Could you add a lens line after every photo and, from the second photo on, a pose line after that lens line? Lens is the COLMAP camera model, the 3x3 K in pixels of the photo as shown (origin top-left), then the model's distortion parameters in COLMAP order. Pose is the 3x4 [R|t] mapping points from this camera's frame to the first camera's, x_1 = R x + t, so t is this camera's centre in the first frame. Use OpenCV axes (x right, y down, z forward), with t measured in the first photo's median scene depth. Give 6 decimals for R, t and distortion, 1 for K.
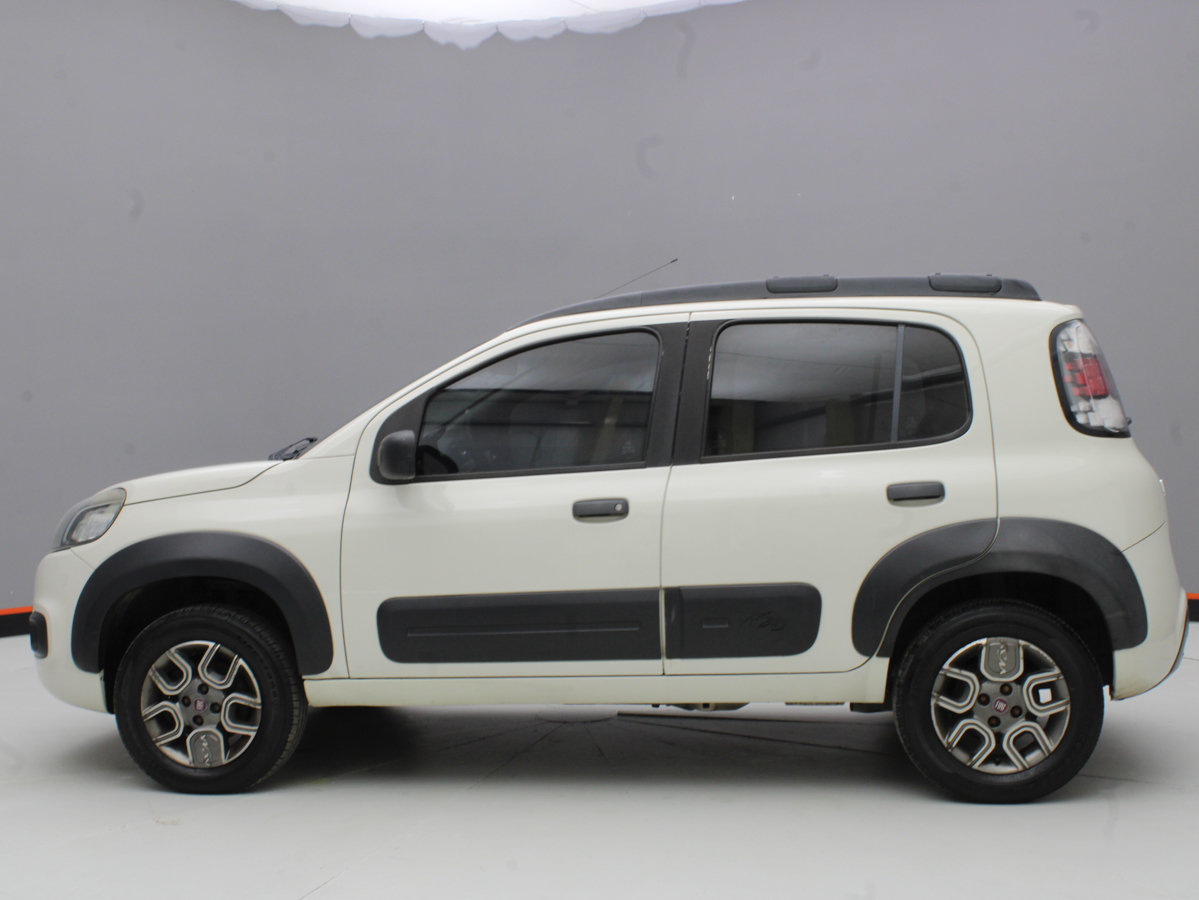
lens RADIAL K [[1430.9, 0, 596.1], [0, 1430.9, 442.7], [0, 0, 1]] dist [-0.095867, 0.000000]
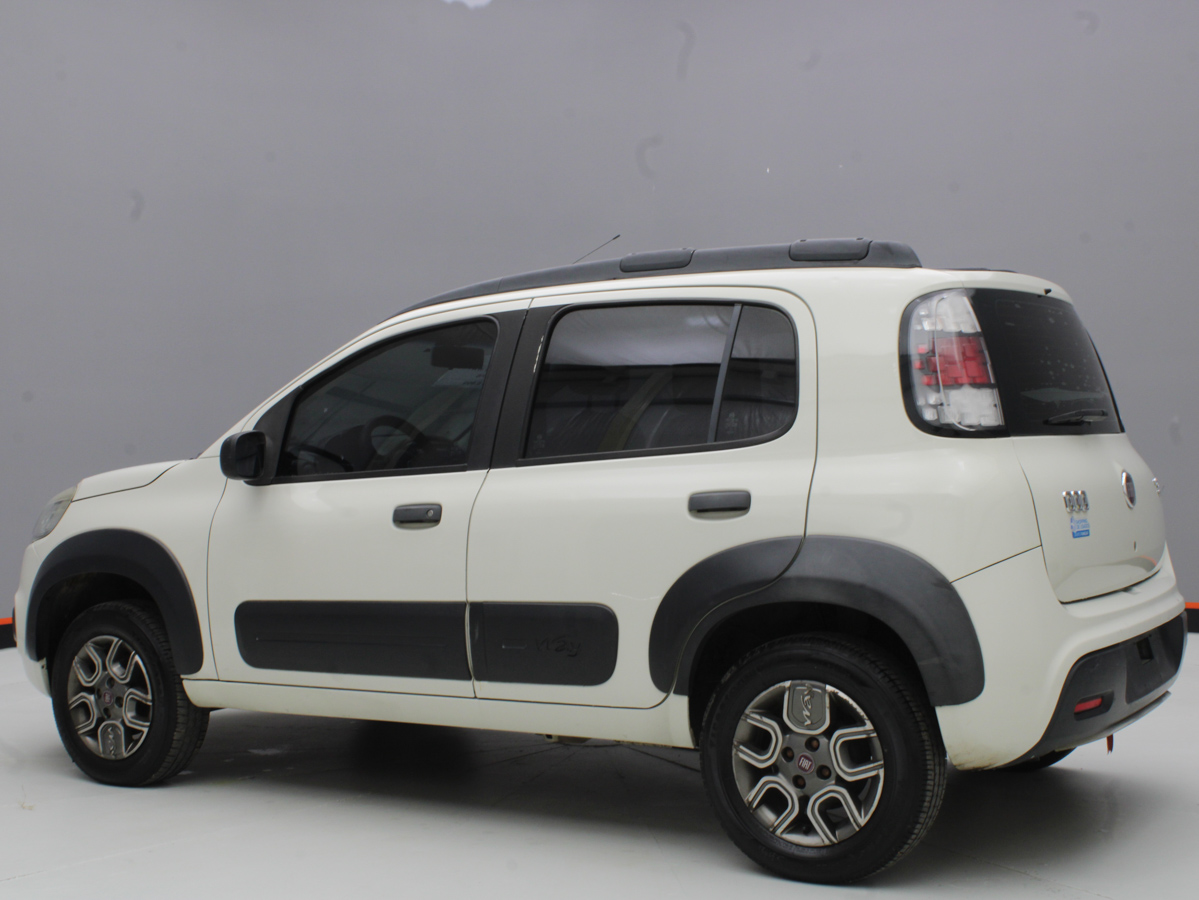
lens RADIAL K [[1623.6, 0, 599.8], [0, 1623.6, 446.4], [0, 0, 1]] dist [-0.079471, 0.000000]
pose [[0.909911, 0.002651, -0.414795, 0.545189], [0.000391, 0.999974, 0.007248, -0.005518], [0.414804, -0.006757, 0.909886, 0.090883]]
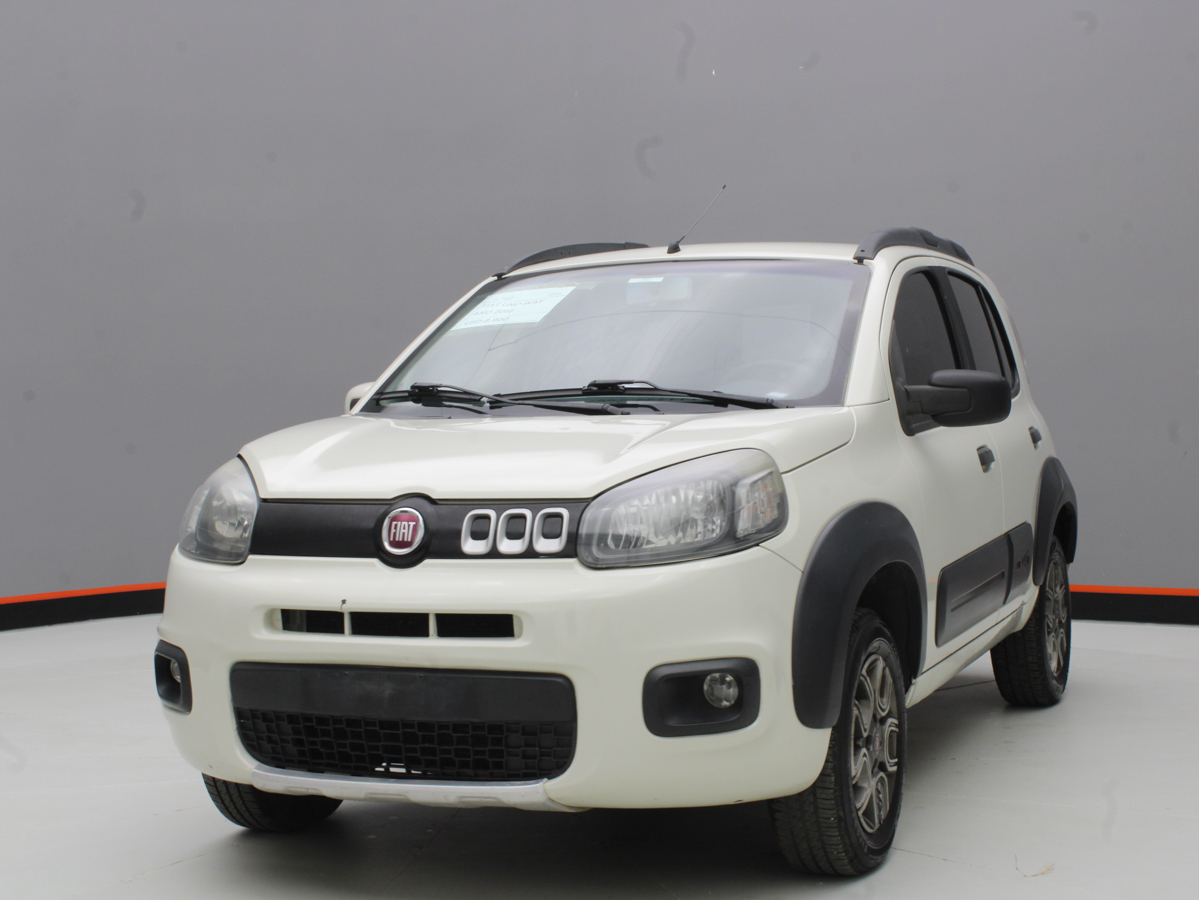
lens RADIAL K [[1960.1, 0, 599.4], [0, 1960.1, 456.3], [0, 0, 1]] dist [-0.050198, 0.000000]
pose [[0.266511, -0.015782, 0.963703, -1.317467], [0.024486, 0.999654, 0.009599, 0.026799], [-0.963521, 0.021039, 0.266806, 0.895343]]
